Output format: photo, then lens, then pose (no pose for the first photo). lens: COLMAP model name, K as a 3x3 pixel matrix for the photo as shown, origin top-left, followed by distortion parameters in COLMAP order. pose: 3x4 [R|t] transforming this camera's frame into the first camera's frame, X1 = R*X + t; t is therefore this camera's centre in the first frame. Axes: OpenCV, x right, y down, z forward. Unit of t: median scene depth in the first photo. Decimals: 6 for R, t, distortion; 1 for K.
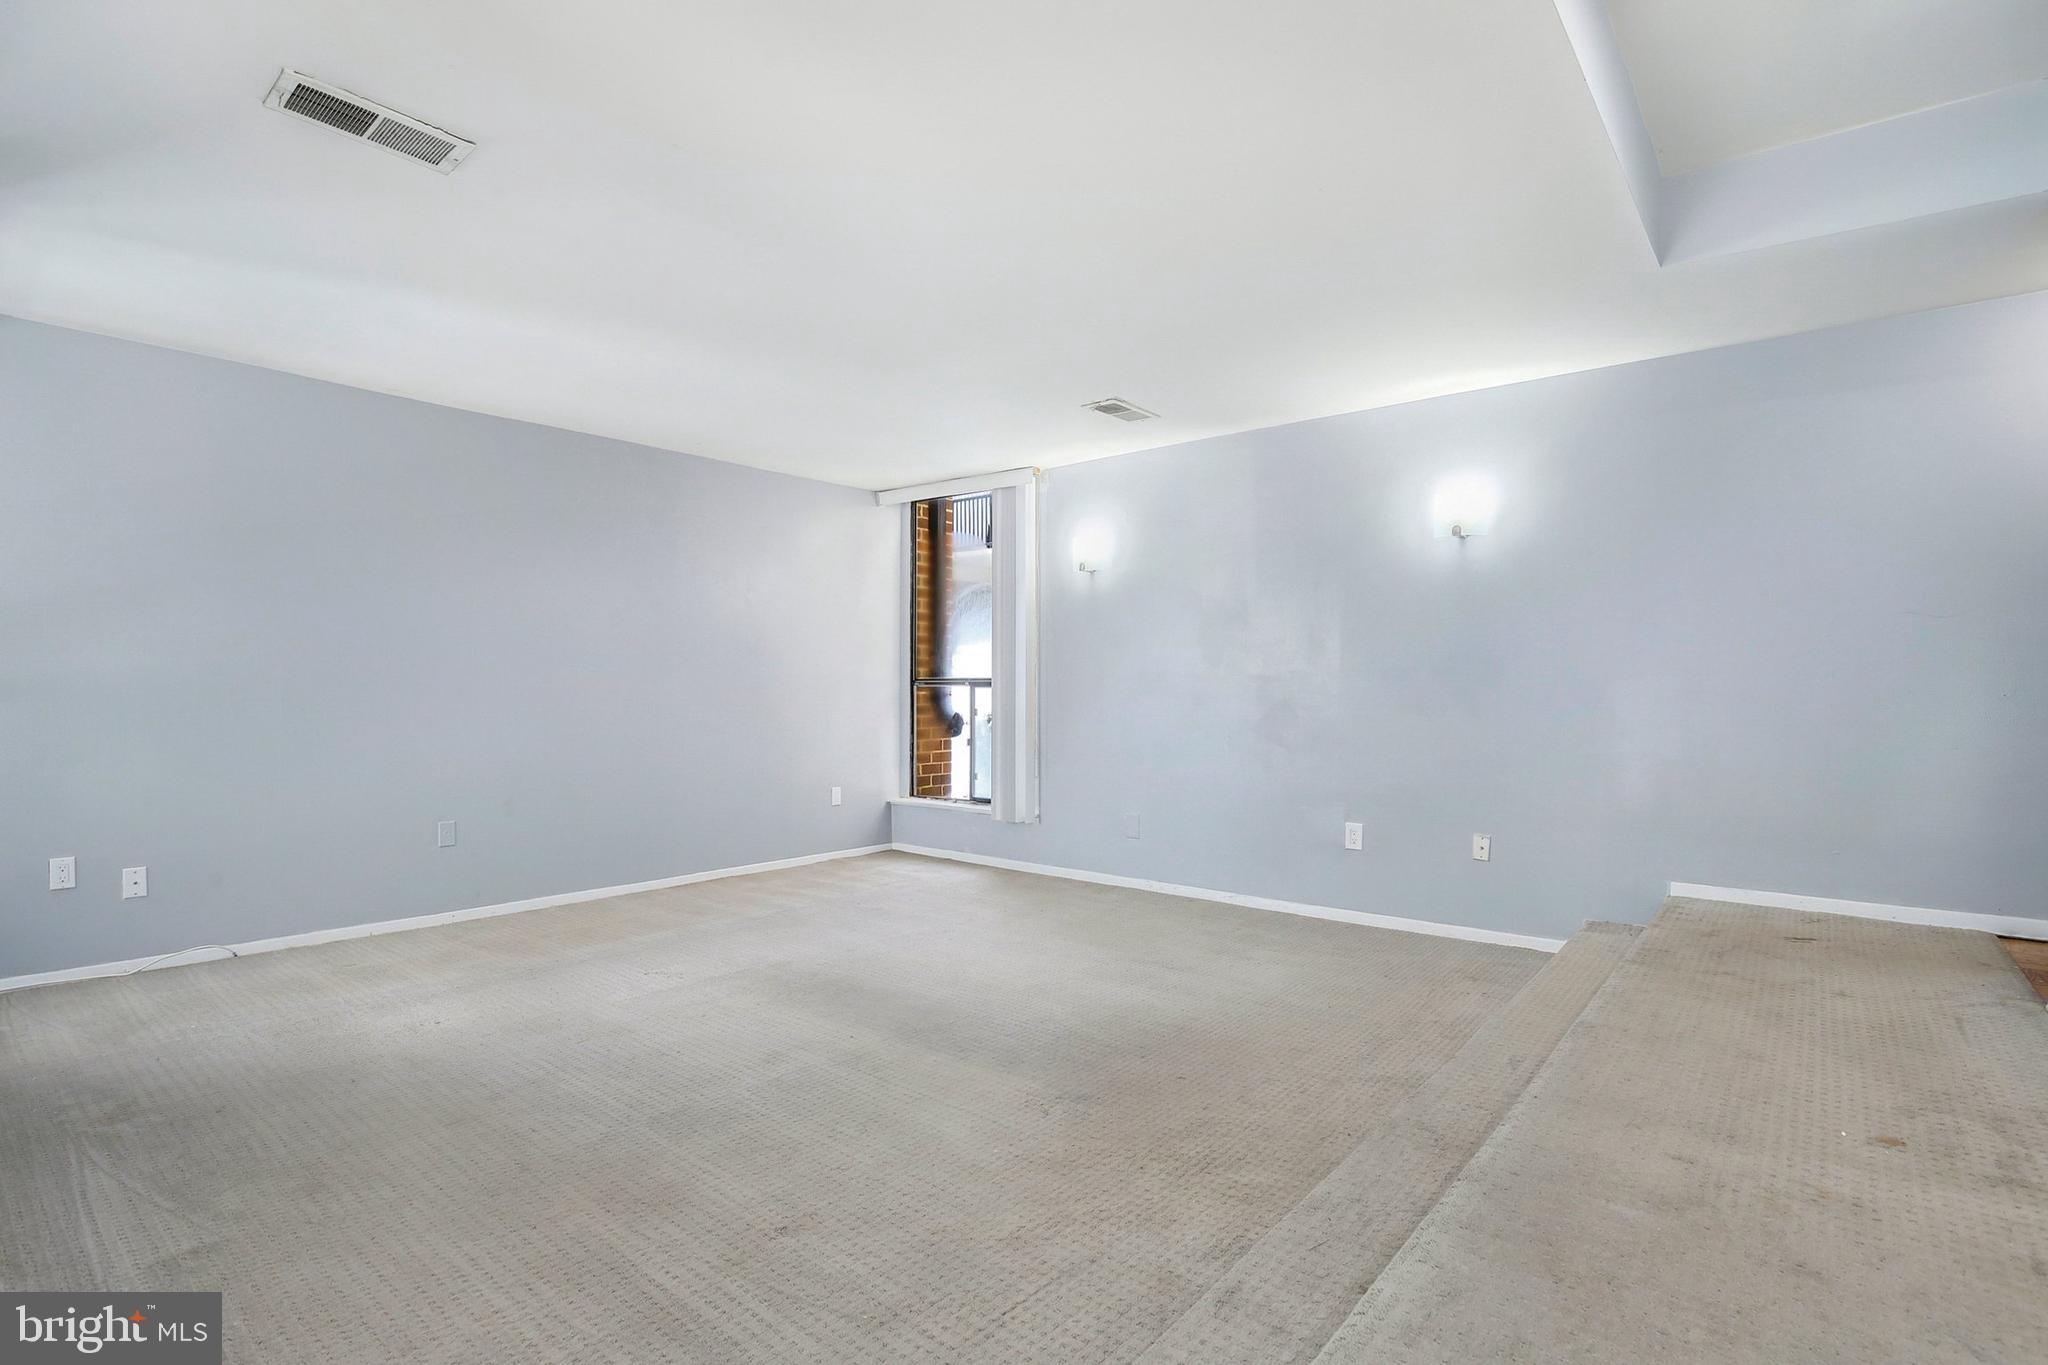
lens RADIAL K [[964.7, 0, 1021.0], [0, 964.7, 705.5], [0, 0, 1]] dist [-0.025380, -0.000095]
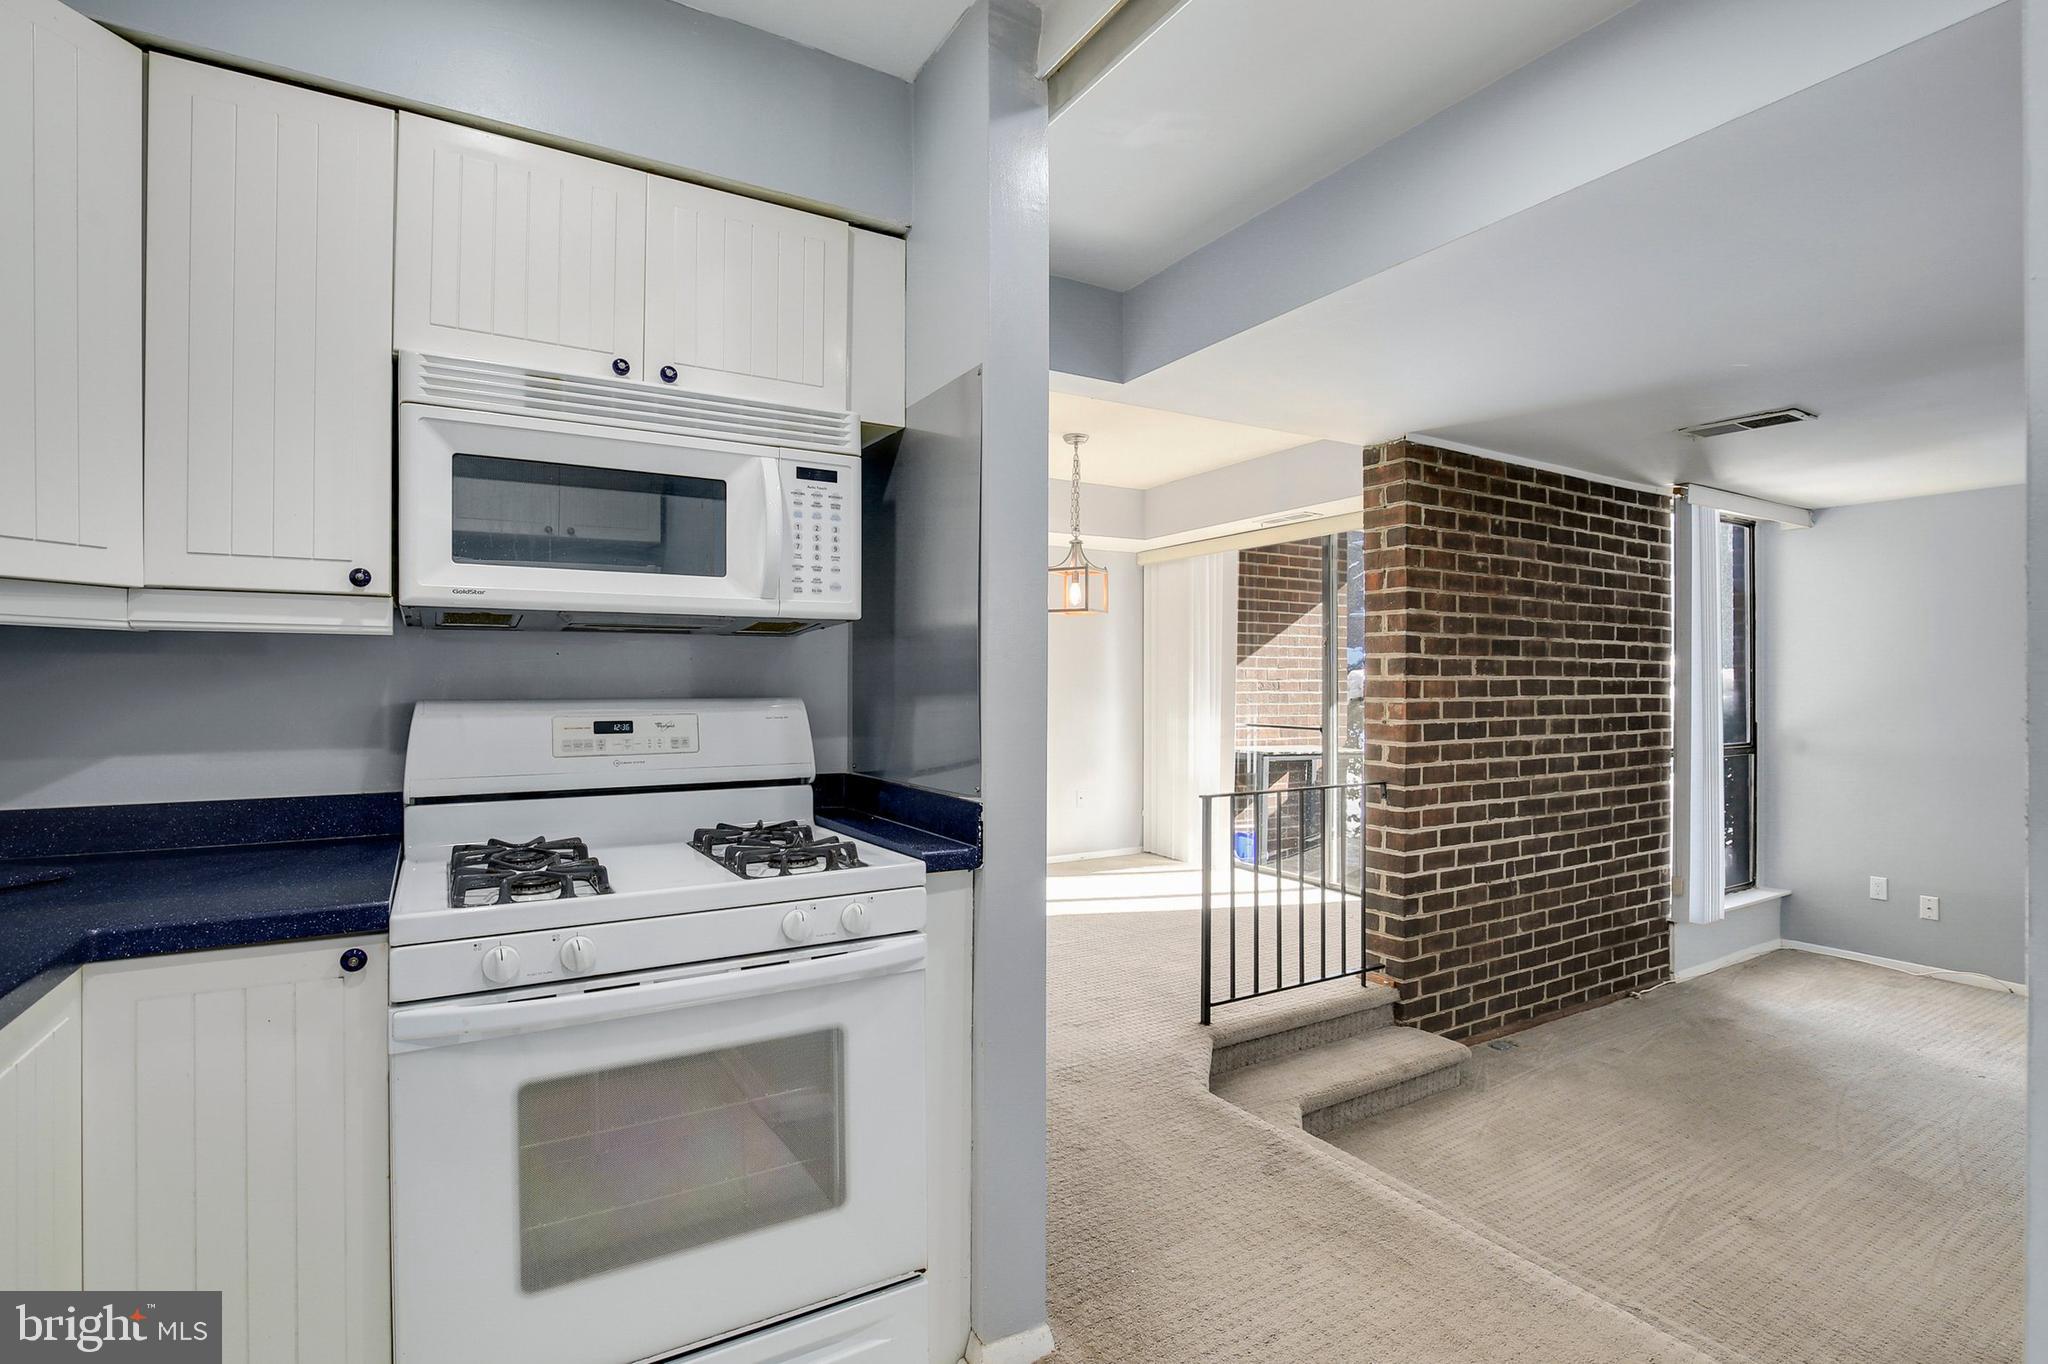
lens RADIAL K [[973.5, 0, 1024.0], [0, 973.5, 682.0], [0, 0, 1]] dist [-0.023297, -0.000140]
pose [[-0.331384, -0.006046, -0.943477, 0.448818], [-0.018004, 0.999838, -0.000084, -0.064366], [0.943324, 0.016958, -0.331439, 0.151188]]
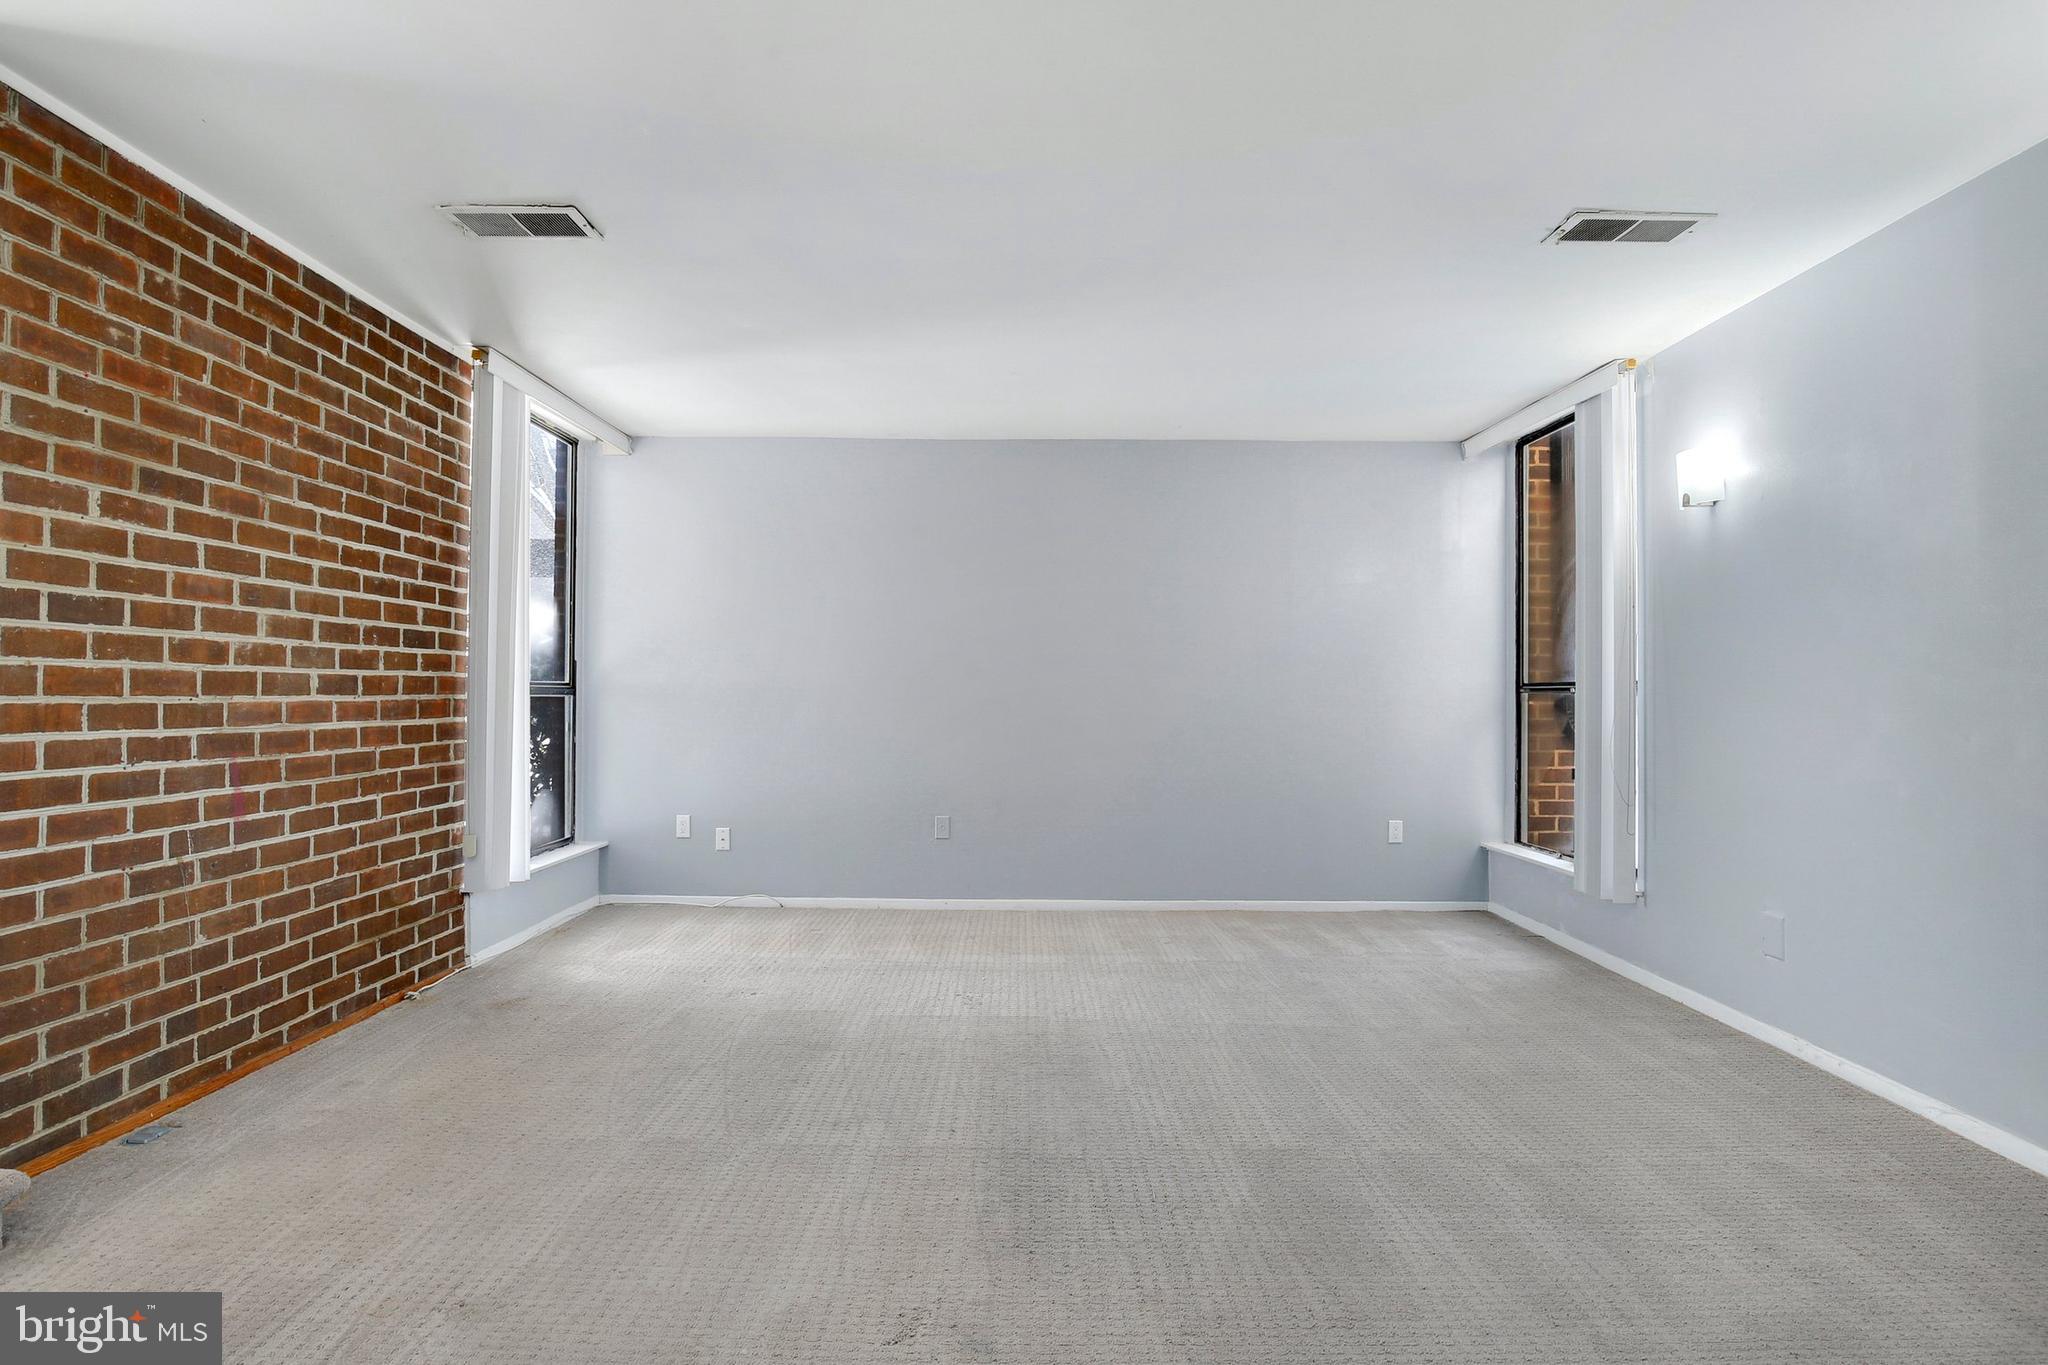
lens RADIAL K [[983.5, 0, 1027.9], [0, 983.5, 686.7], [0, 0, 1]] dist [-0.032412, 0.004659]
pose [[0.641550, -0.007260, -0.767047, 0.252000], [-0.015548, 0.999627, -0.022465, -0.003000], [0.766924, 0.026338, 0.641197, 0.266139]]
